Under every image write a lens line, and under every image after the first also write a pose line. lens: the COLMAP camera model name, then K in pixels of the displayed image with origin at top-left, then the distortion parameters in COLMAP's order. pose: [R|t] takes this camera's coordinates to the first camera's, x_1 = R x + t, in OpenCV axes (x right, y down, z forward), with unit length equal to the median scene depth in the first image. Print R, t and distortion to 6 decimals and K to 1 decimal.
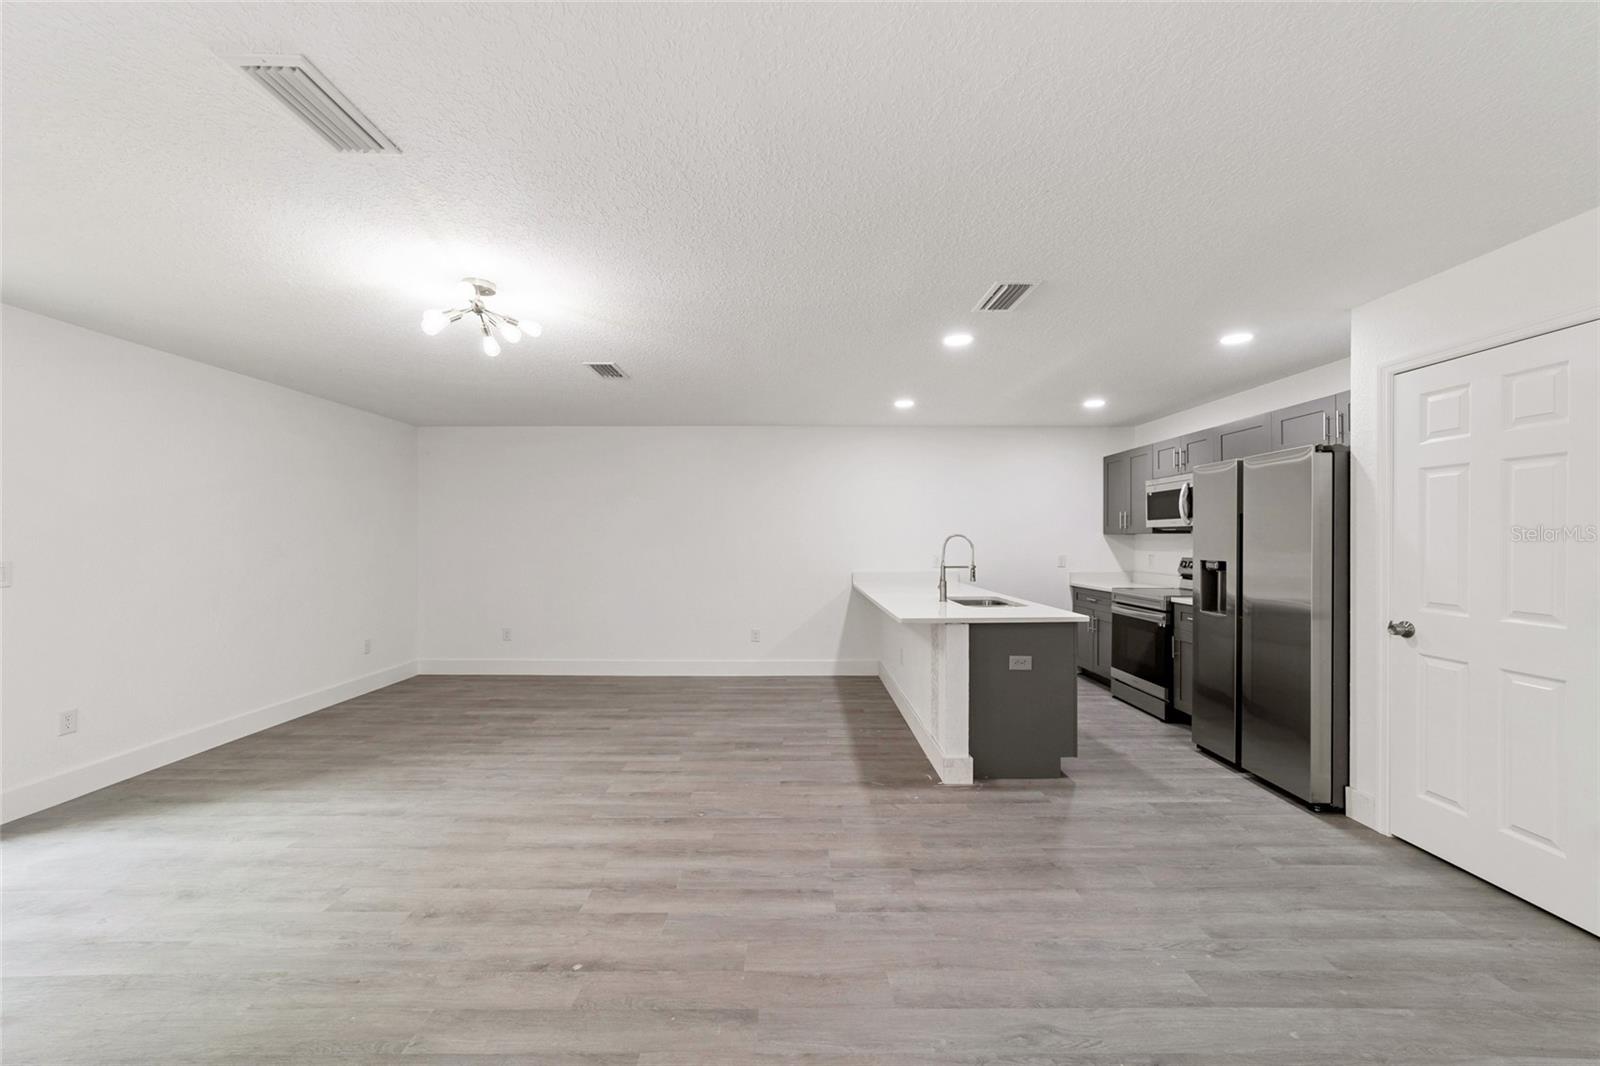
lens RADIAL K [[614.8, 0, 793.3], [0, 614.8, 538.2], [0, 0, 1]] dist [-0.010980, 0.006634]
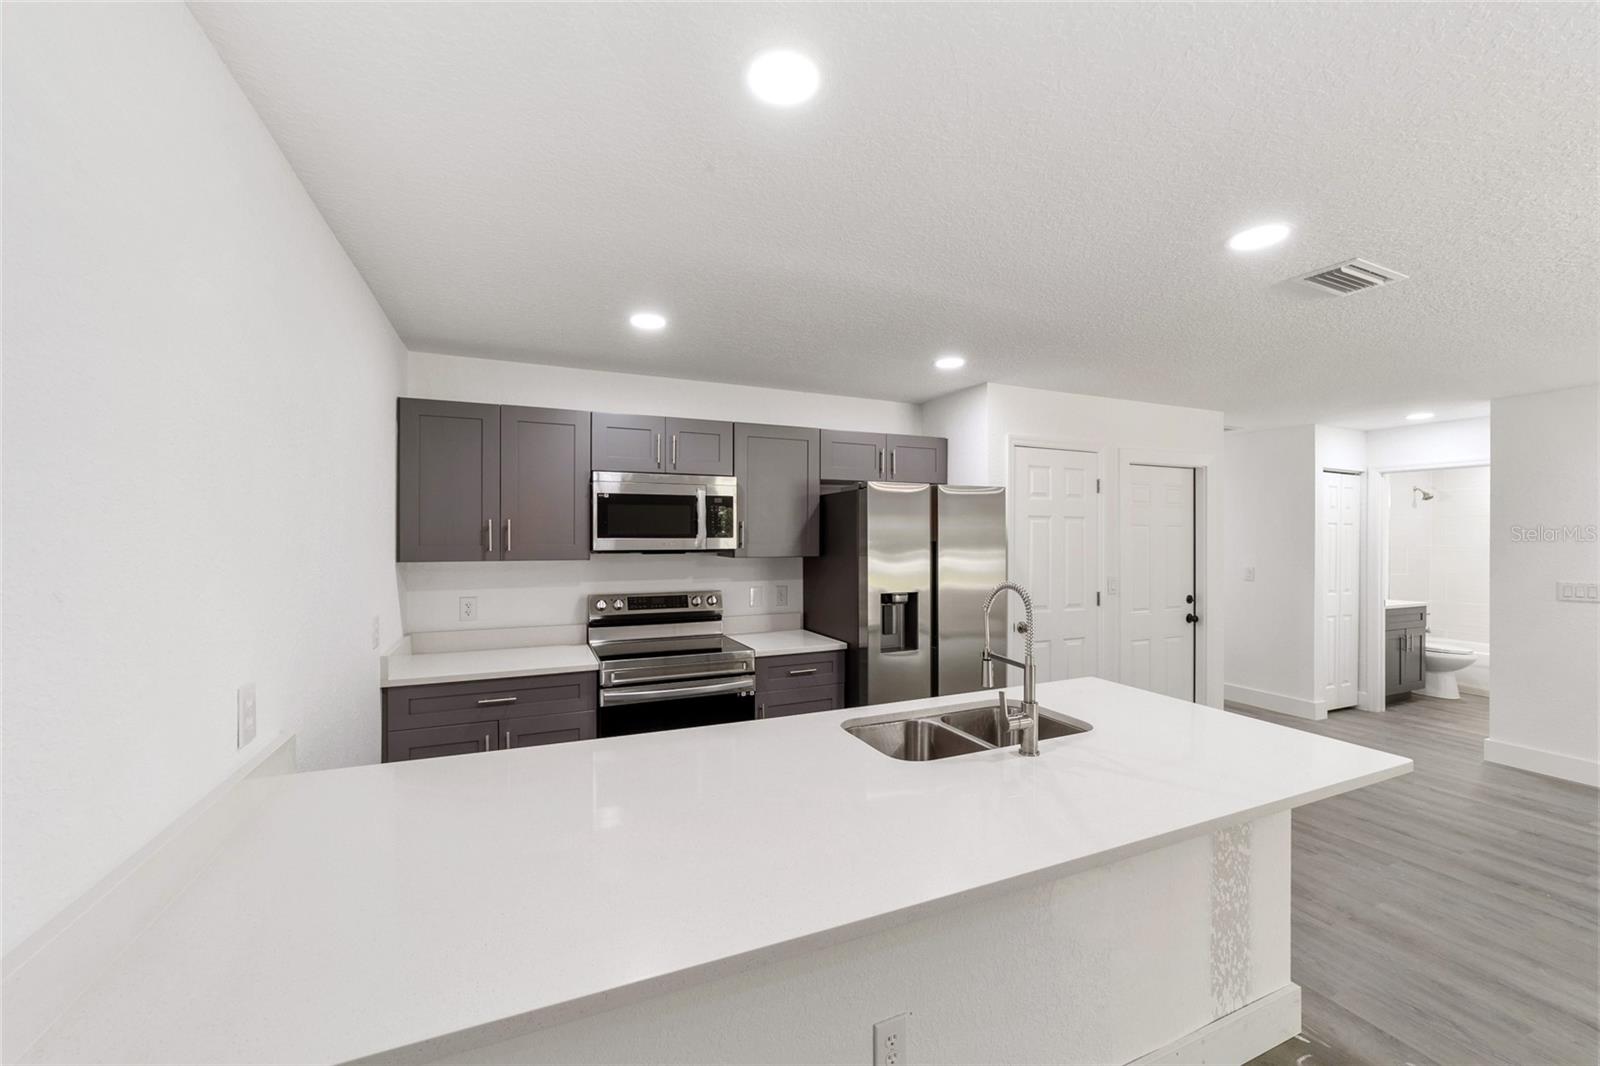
lens RADIAL K [[614.8, 0, 795.4], [0, 614.8, 537.8], [0, 0, 1]] dist [-0.010980, 0.006634]
pose [[-0.402968, -0.002120, 0.915212, -0.079366], [-0.003710, 0.999993, 0.000683, -0.047934], [-0.915207, -0.003120, -0.402973, 1.693744]]
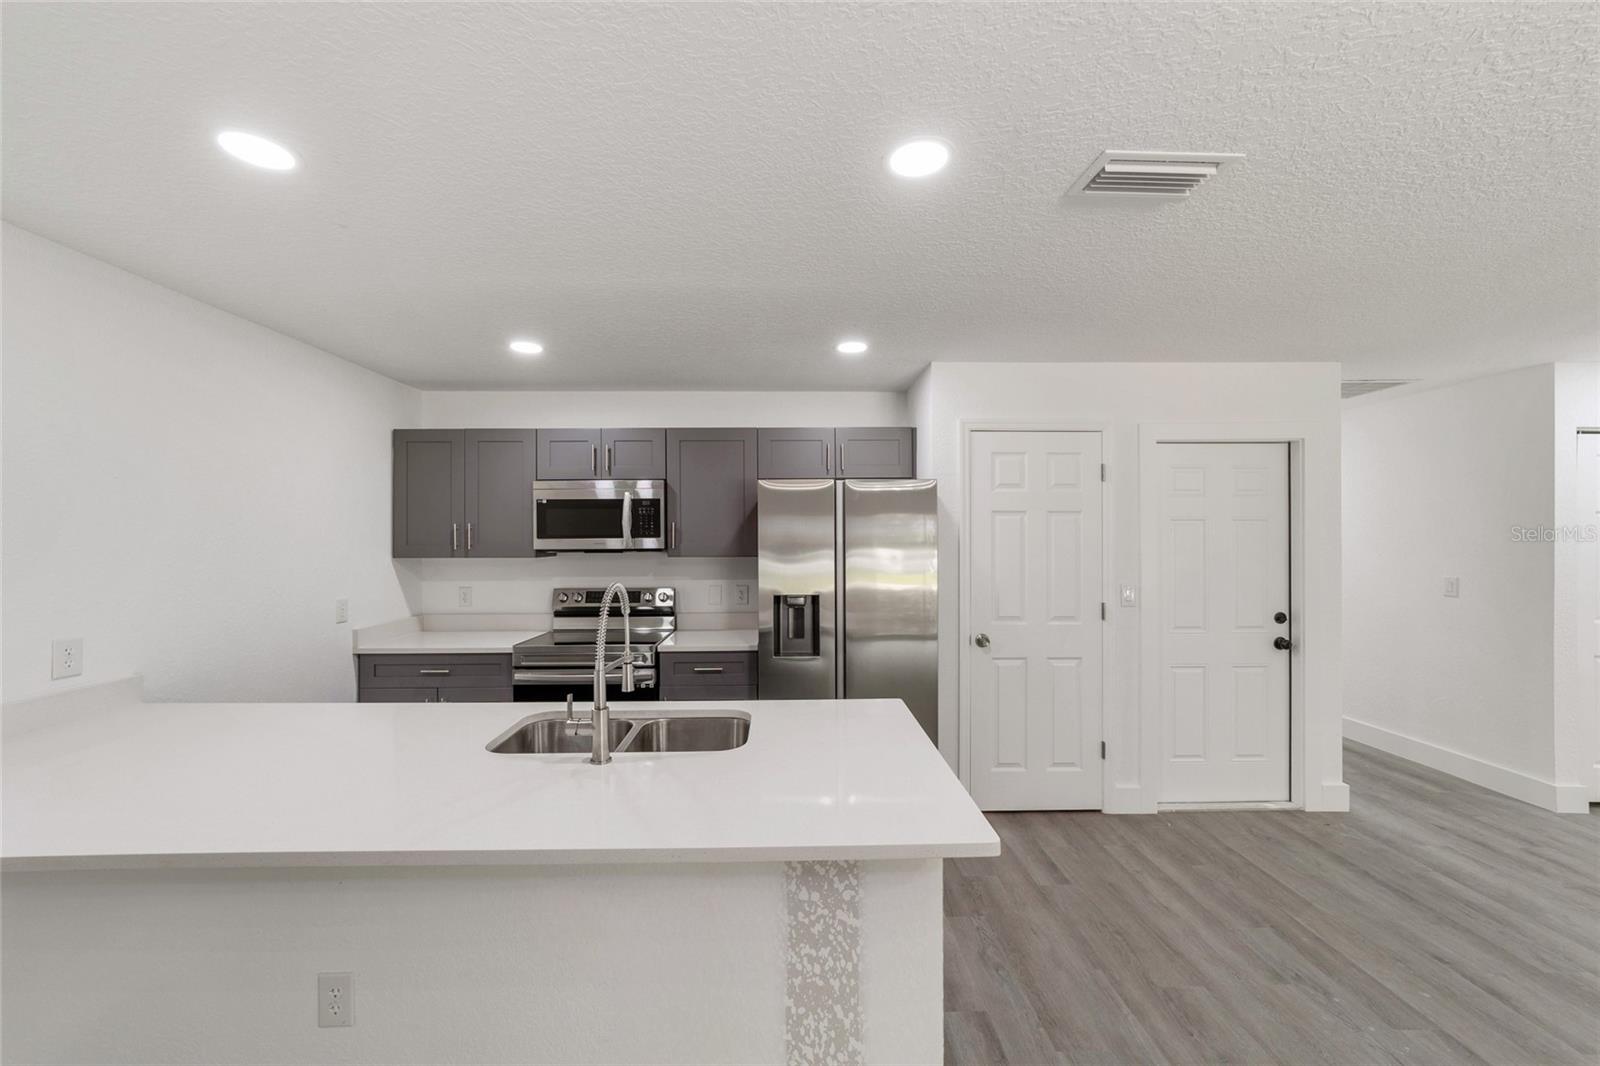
lens RADIAL K [[614.8, 0, 794.4], [0, 614.8, 537.9], [0, 0, 1]] dist [-0.010980, 0.006634]
pose [[-0.021934, -0.002451, 0.999756, -0.187490], [0.000581, 0.999997, 0.002465, -0.049767], [-0.999759, 0.000635, -0.021933, 1.154976]]
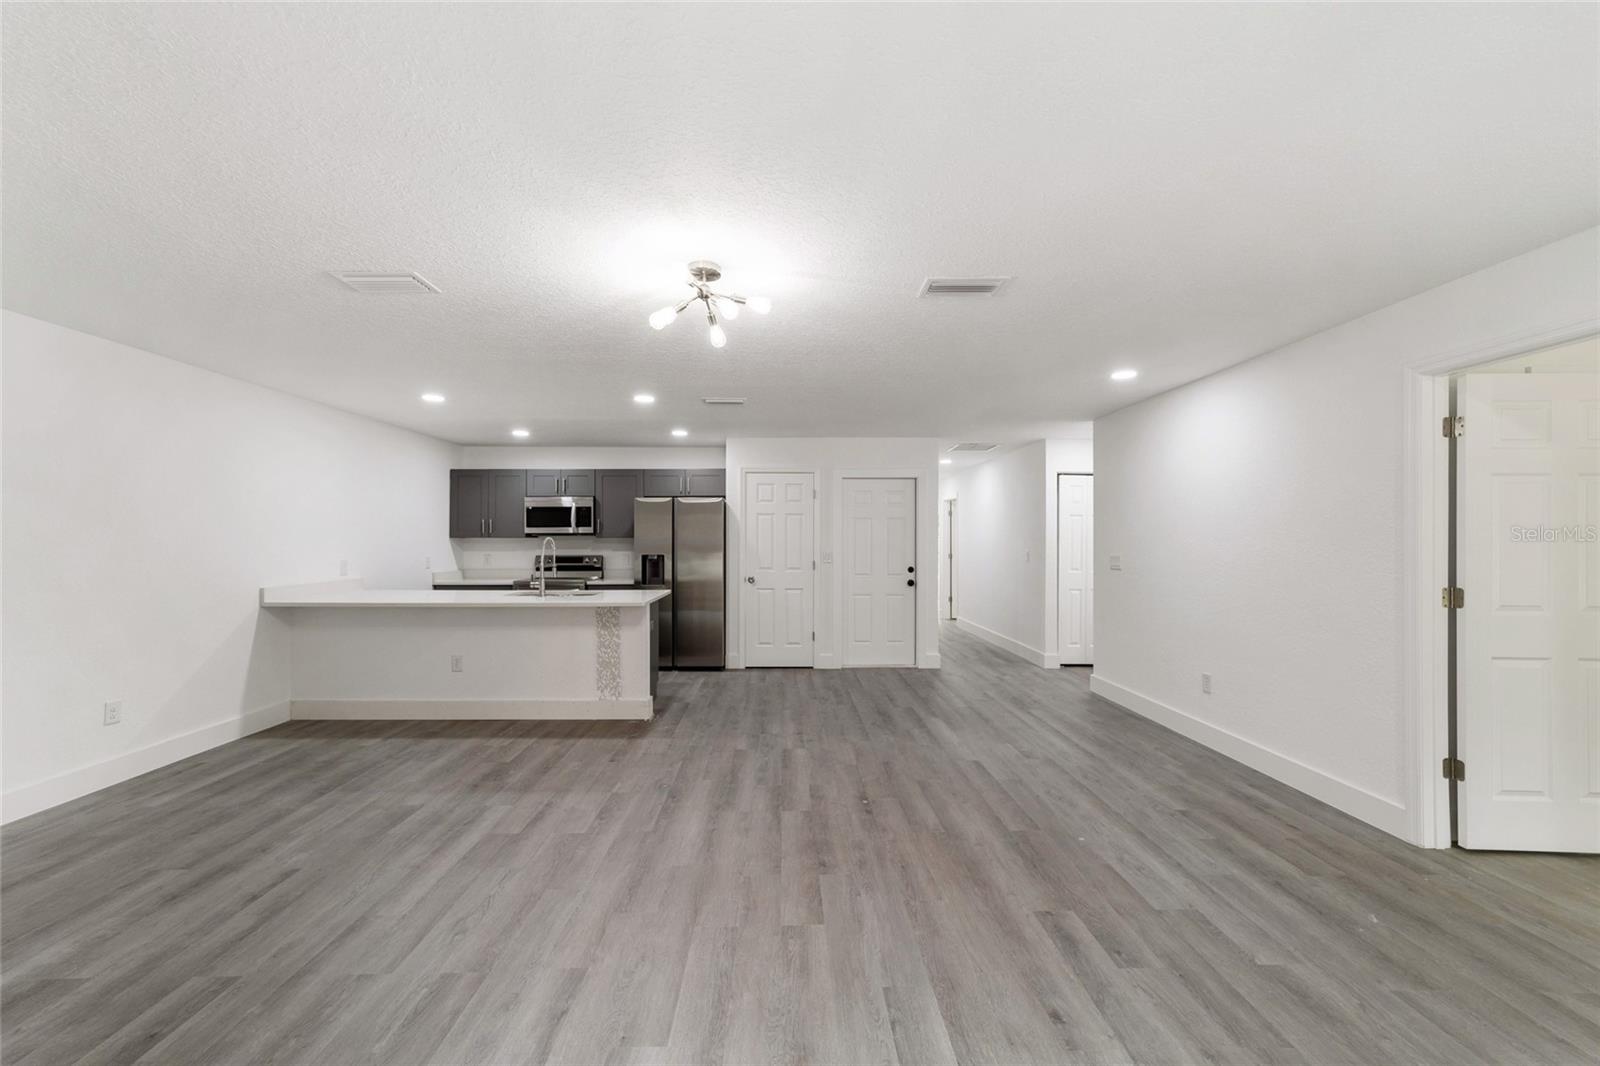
lens RADIAL K [[614.8, 0, 795.0], [0, 614.8, 535.0], [0, 0, 1]] dist [-0.010980, 0.006634]
pose [[-0.019571, 0.011120, 0.999747, -1.182206], [-0.003164, 0.999932, -0.011184, 0.000061], [-0.999803, -0.003382, -0.019535, 0.719379]]
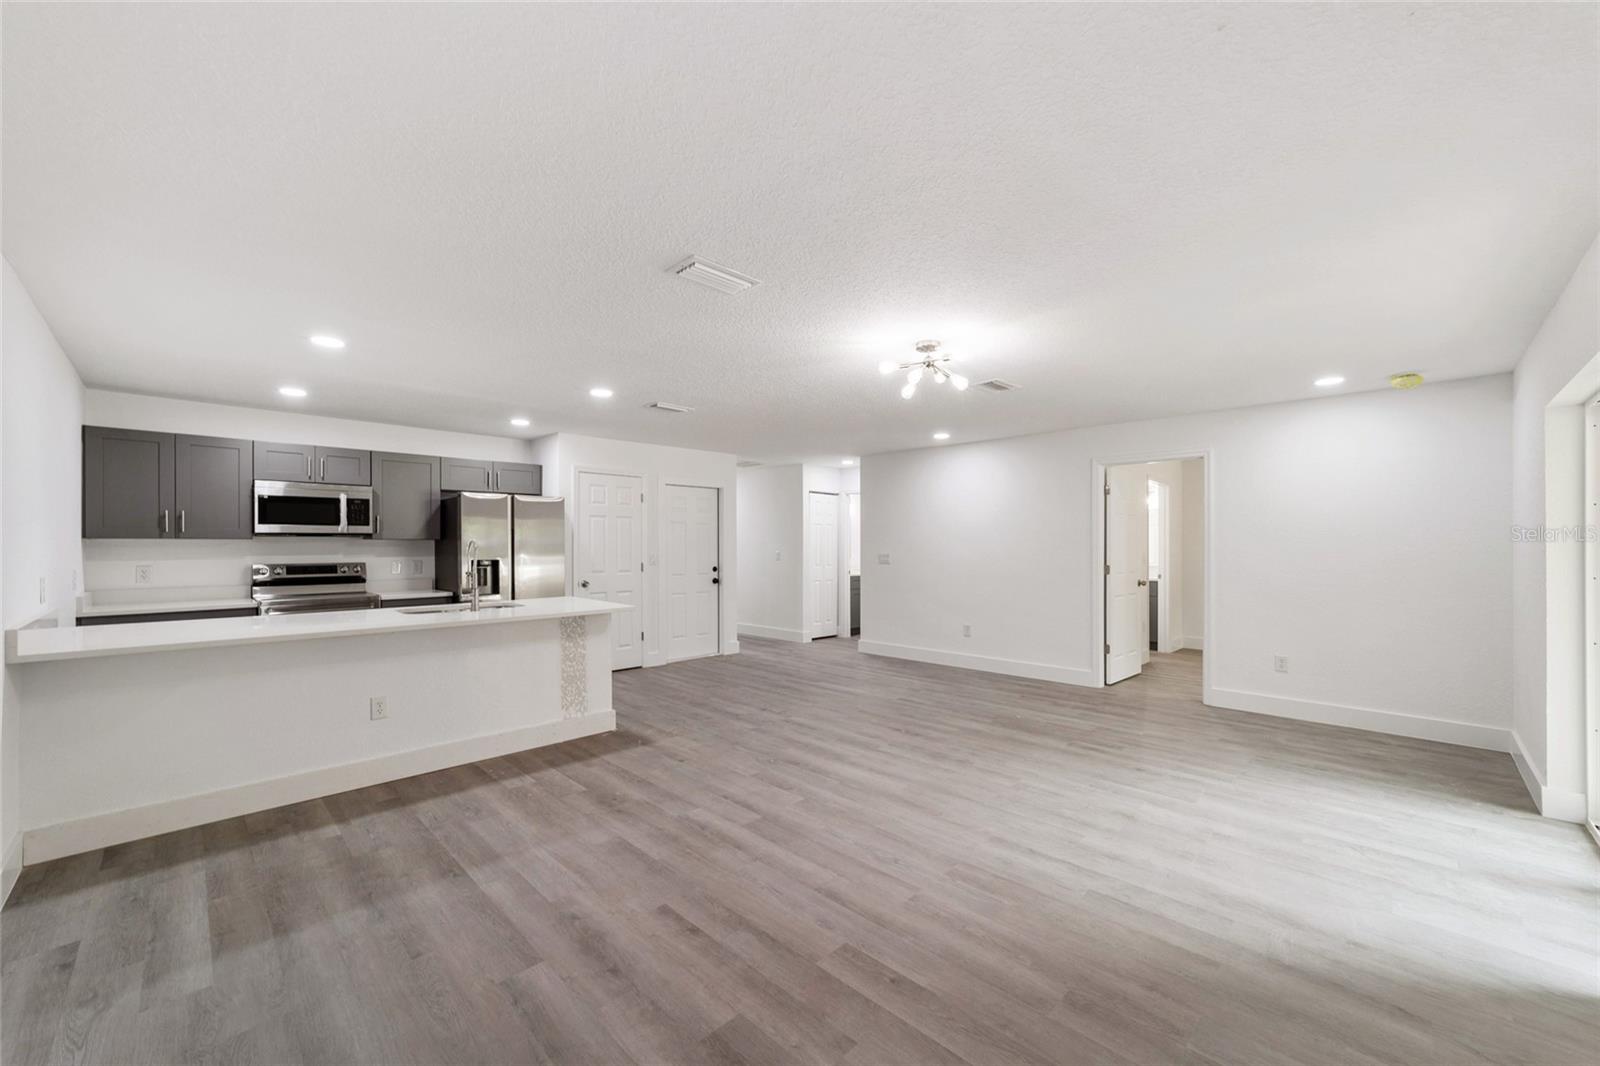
lens RADIAL K [[614.8, 0, 793.9], [0, 614.8, 546.7], [0, 0, 1]] dist [-0.010980, 0.006634]
pose [[-0.705691, -0.001744, 0.708517, -0.996608], [-0.001014, 0.999998, 0.001451, 0.003123], [-0.708519, 0.000305, -0.705692, 1.713972]]
